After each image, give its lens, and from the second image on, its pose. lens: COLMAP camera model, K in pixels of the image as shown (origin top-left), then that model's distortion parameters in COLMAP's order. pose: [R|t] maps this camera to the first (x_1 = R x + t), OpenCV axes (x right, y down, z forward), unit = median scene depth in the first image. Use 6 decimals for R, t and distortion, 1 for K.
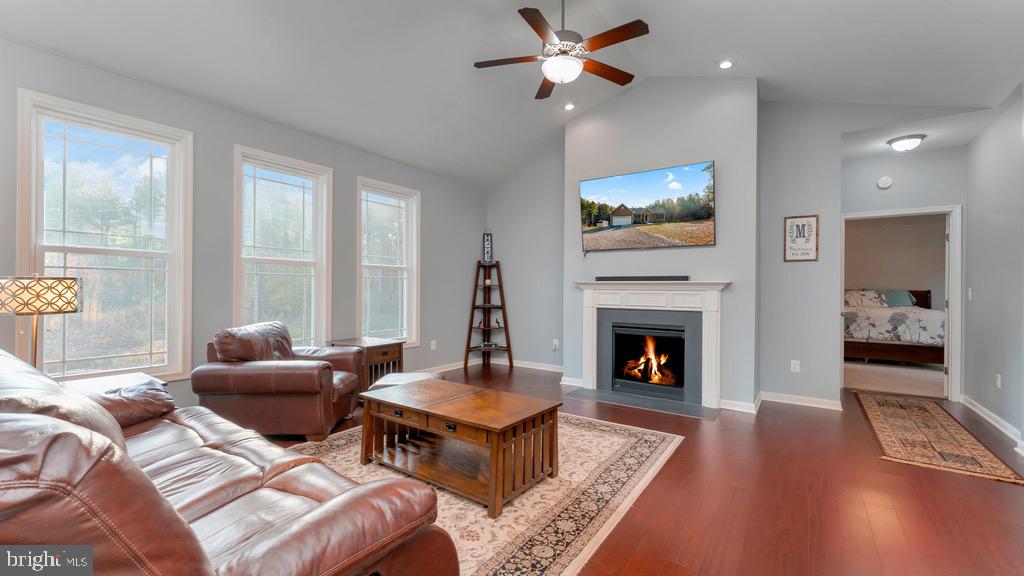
lens RADIAL K [[416.9, 0, 510.0], [0, 416.9, 292.2], [0, 0, 1]] dist [-0.000536, 0.000019]
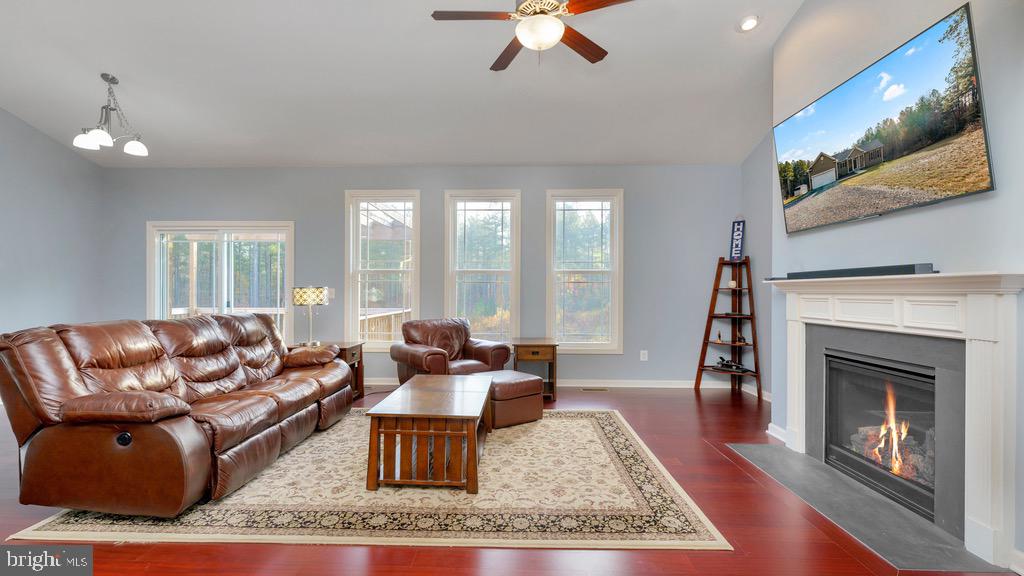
lens RADIAL K [[434.5, 0, 508.6], [0, 434.5, 285.2], [0, 0, 1]] dist [-0.000817, 0.000006]
pose [[0.561517, -0.017247, -0.827286, 0.512131], [-0.006435, 0.999662, -0.025208, 0.000926], [0.827440, 0.019479, 0.561216, 0.273999]]
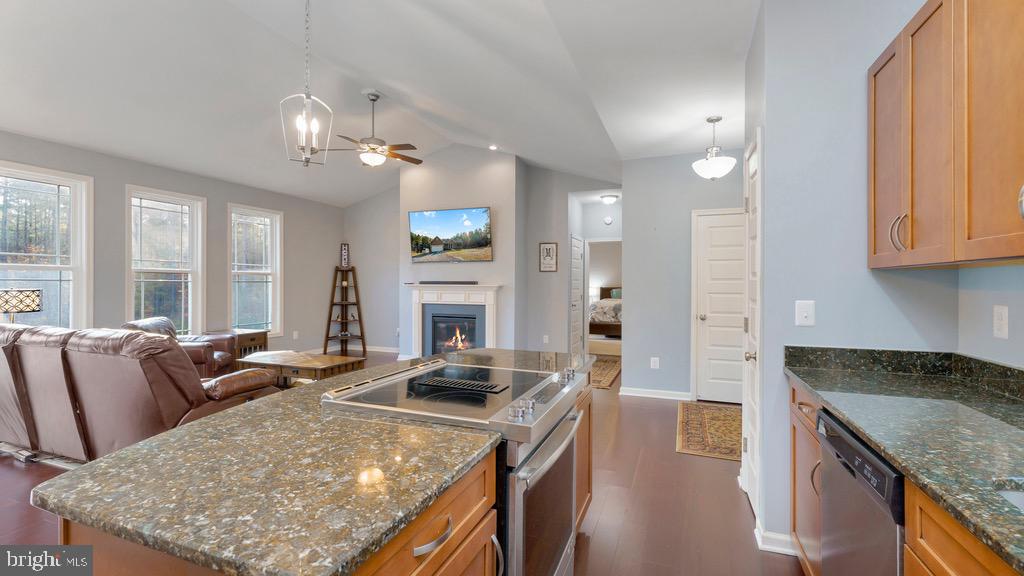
lens RADIAL K [[434.5, 0, 508.6], [0, 434.5, 285.2], [0, 0, 1]] dist [-0.000817, 0.000006]
pose [[0.969661, -0.004014, 0.244419, 0.138379], [0.004642, 0.999987, -0.001992, -0.019261], [-0.244408, 0.003066, 0.969668, -0.489115]]
